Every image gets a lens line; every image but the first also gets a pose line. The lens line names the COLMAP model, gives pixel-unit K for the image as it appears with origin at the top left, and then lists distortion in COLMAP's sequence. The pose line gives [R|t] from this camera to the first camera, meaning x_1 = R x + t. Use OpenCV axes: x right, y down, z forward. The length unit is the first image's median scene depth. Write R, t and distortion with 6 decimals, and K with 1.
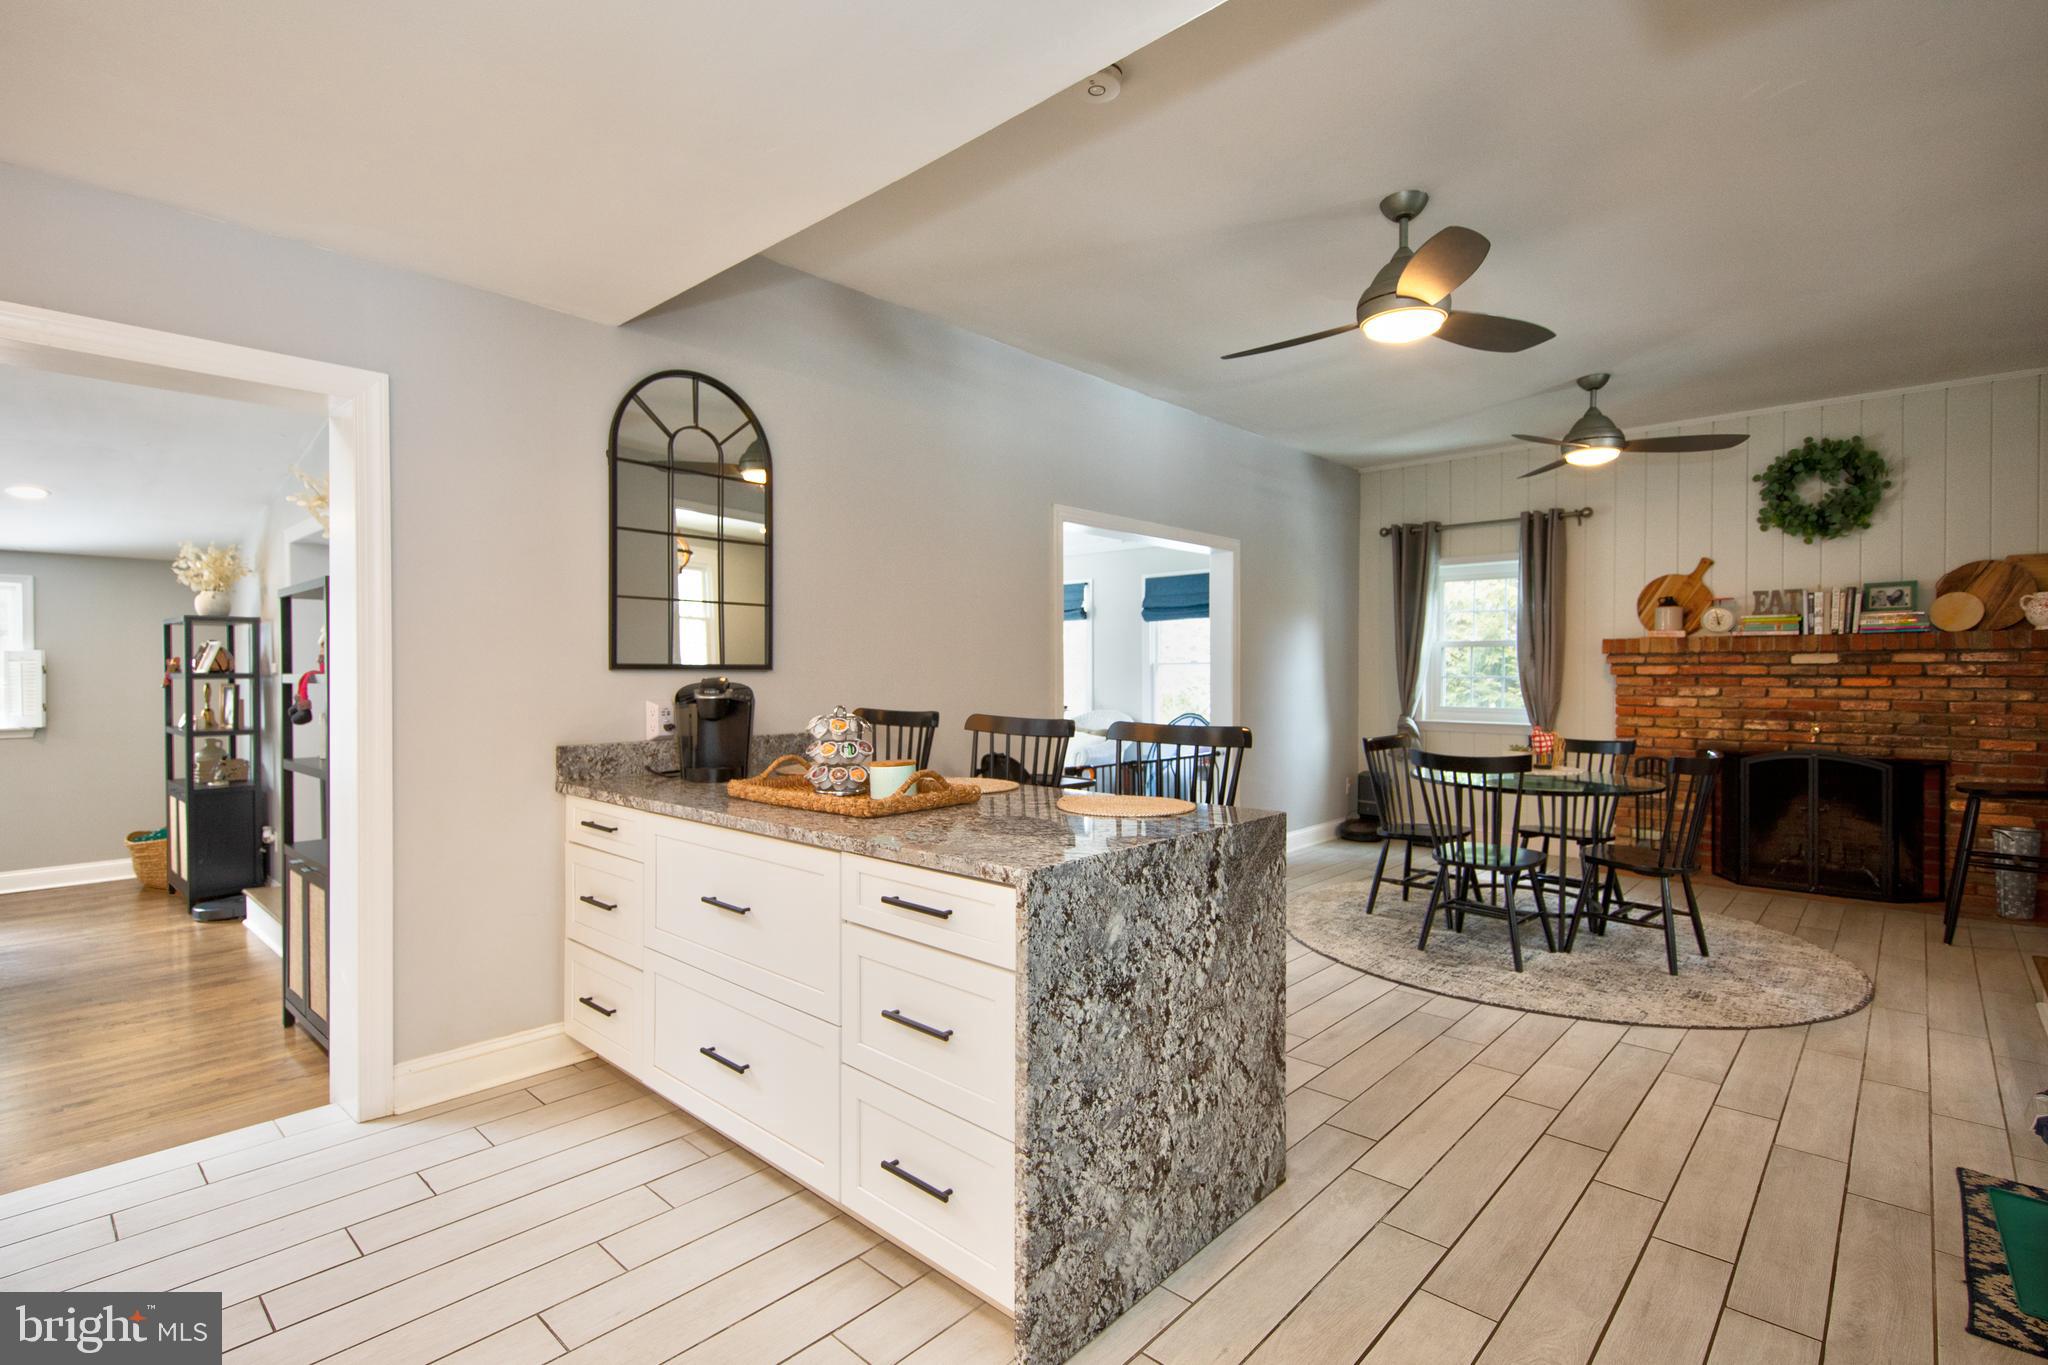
lens RADIAL K [[969.5, 0, 1026.6], [0, 969.5, 670.8], [0, 0, 1]] dist [0.001273, -0.000116]
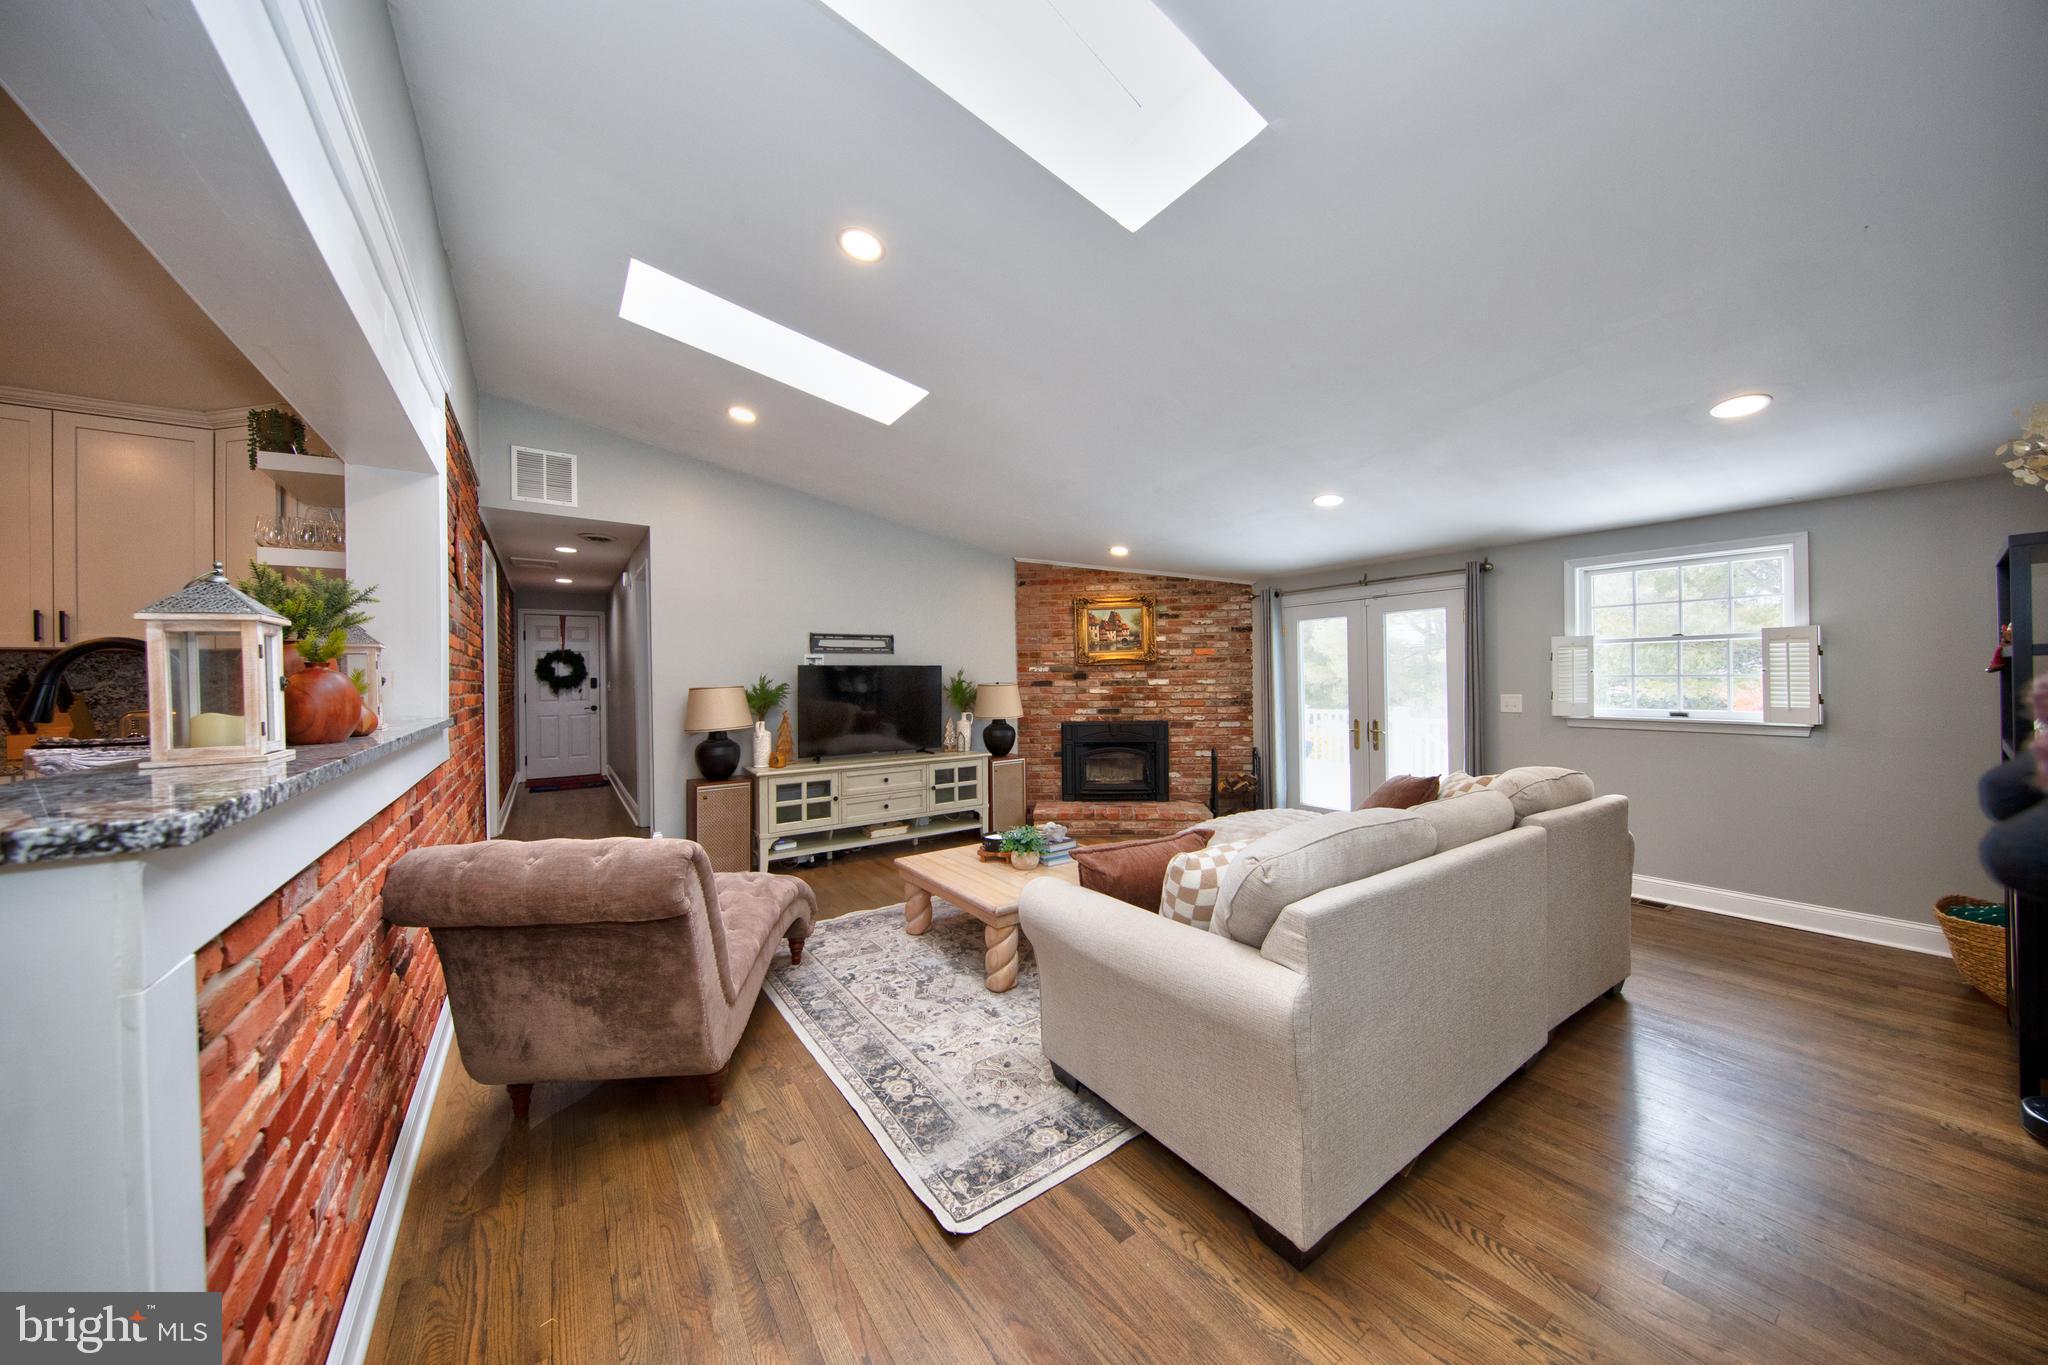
lens RADIAL K [[673.6, 0, 1016.8], [0, 673.6, 674.0], [0, 0, 1]] dist [0.000805, -0.000204]
pose [[-0.219480, -0.002054, -0.975615, -0.397410], [0.012519, 0.999910, -0.004921, 0.014691], [0.975537, -0.013294, -0.219435, 0.562627]]
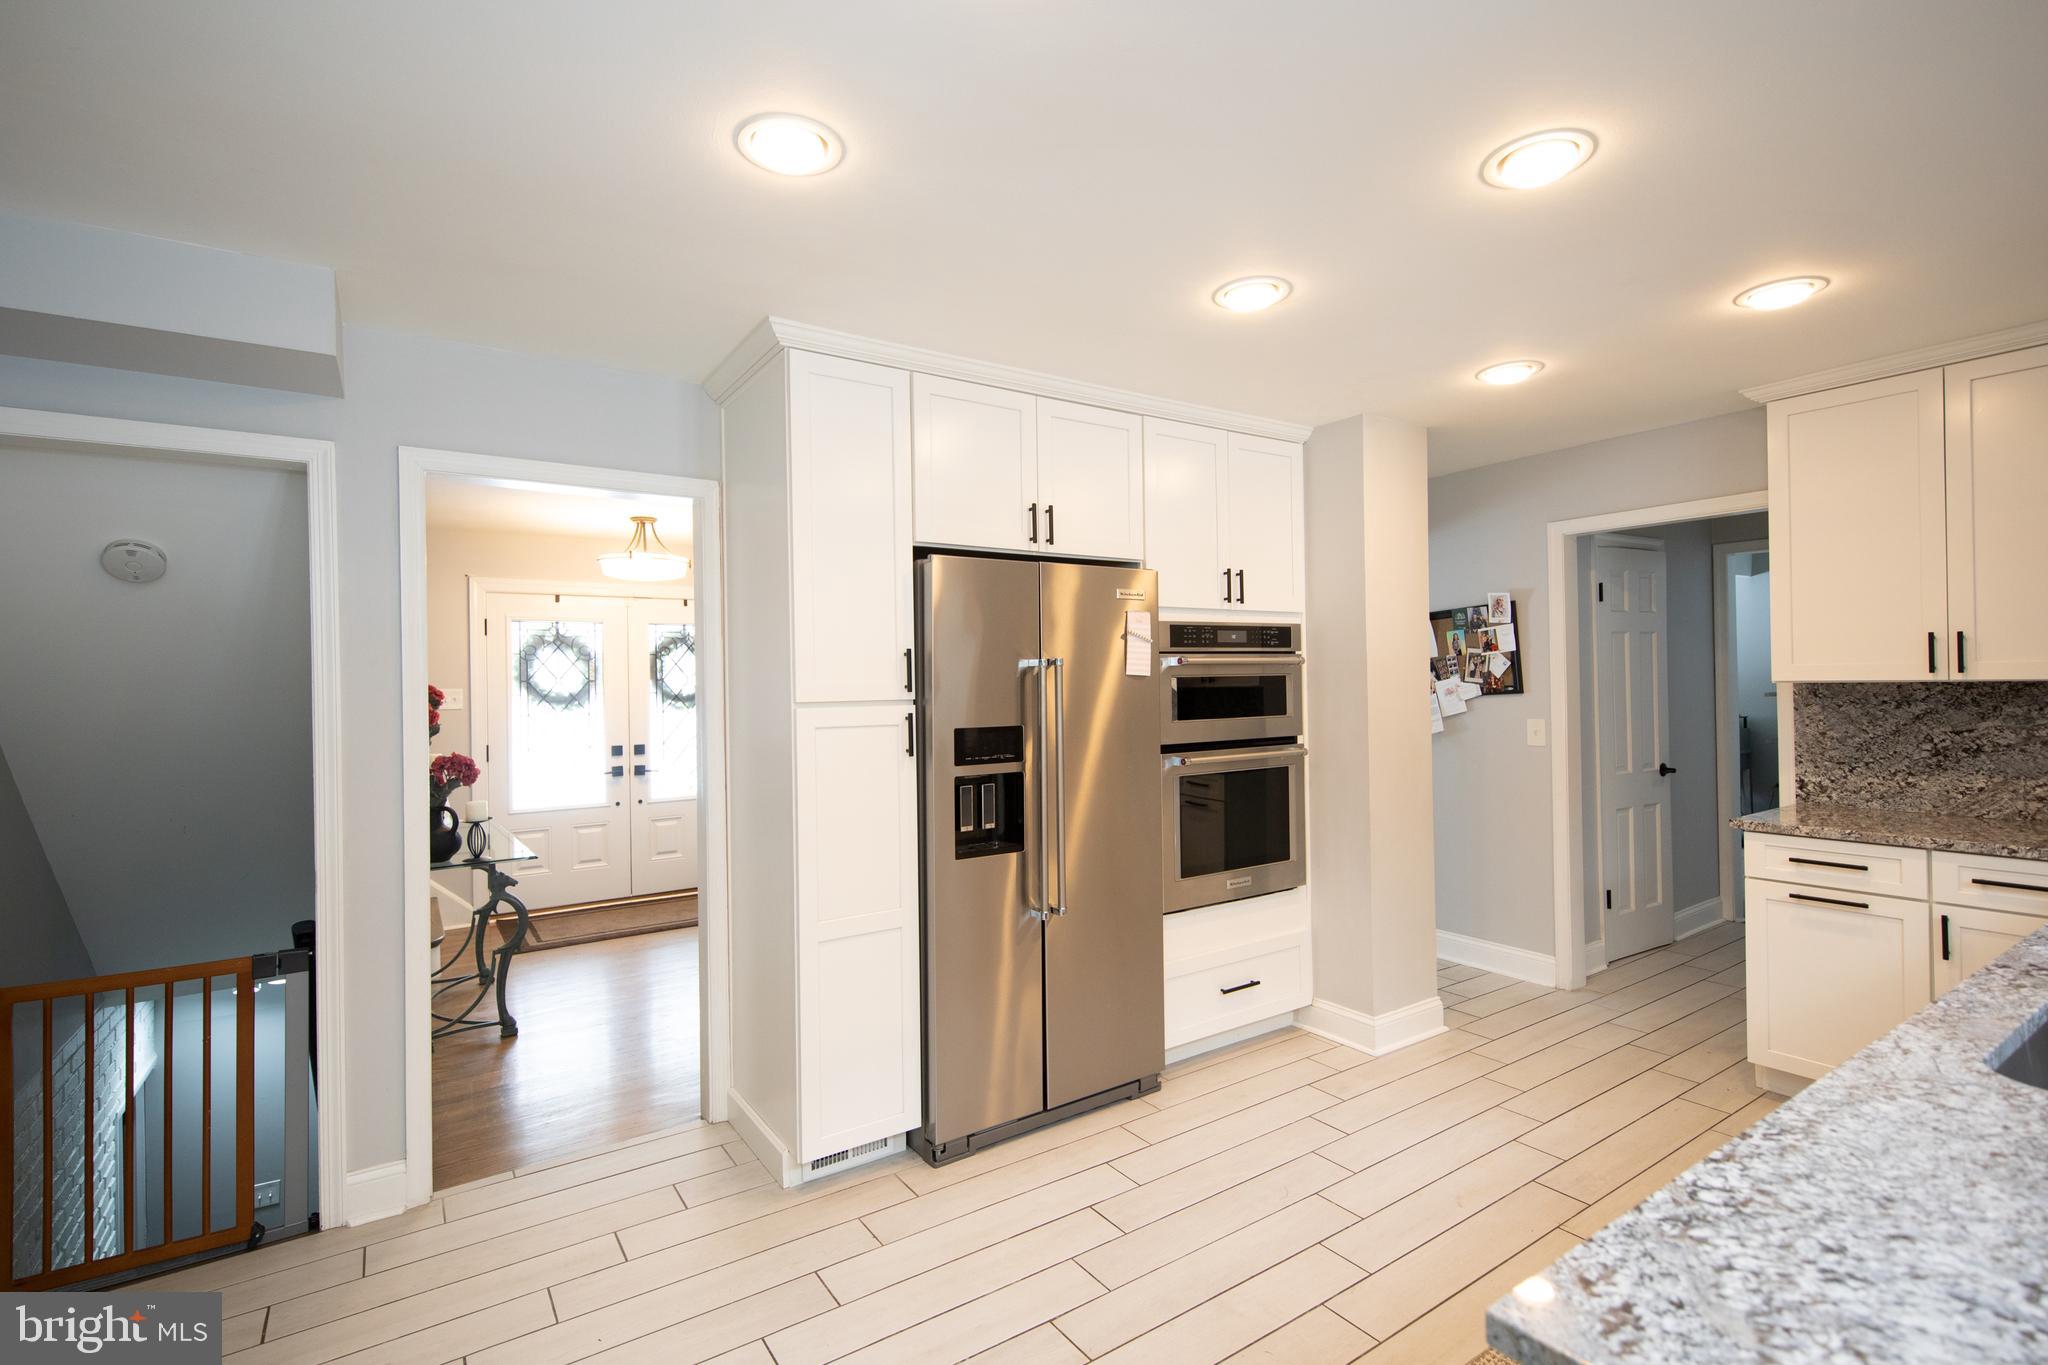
lens RADIAL K [[939.8, 0, 1023.3], [0, 939.8, 677.5], [0, 0, 1]] dist [0.007799, 0.000223]
pose [[-0.972592, 0.020440, 0.231616, -0.344596], [0.020018, 0.999791, -0.004171, -0.025285], [-0.231653, 0.000580, -0.972798, 0.401637]]
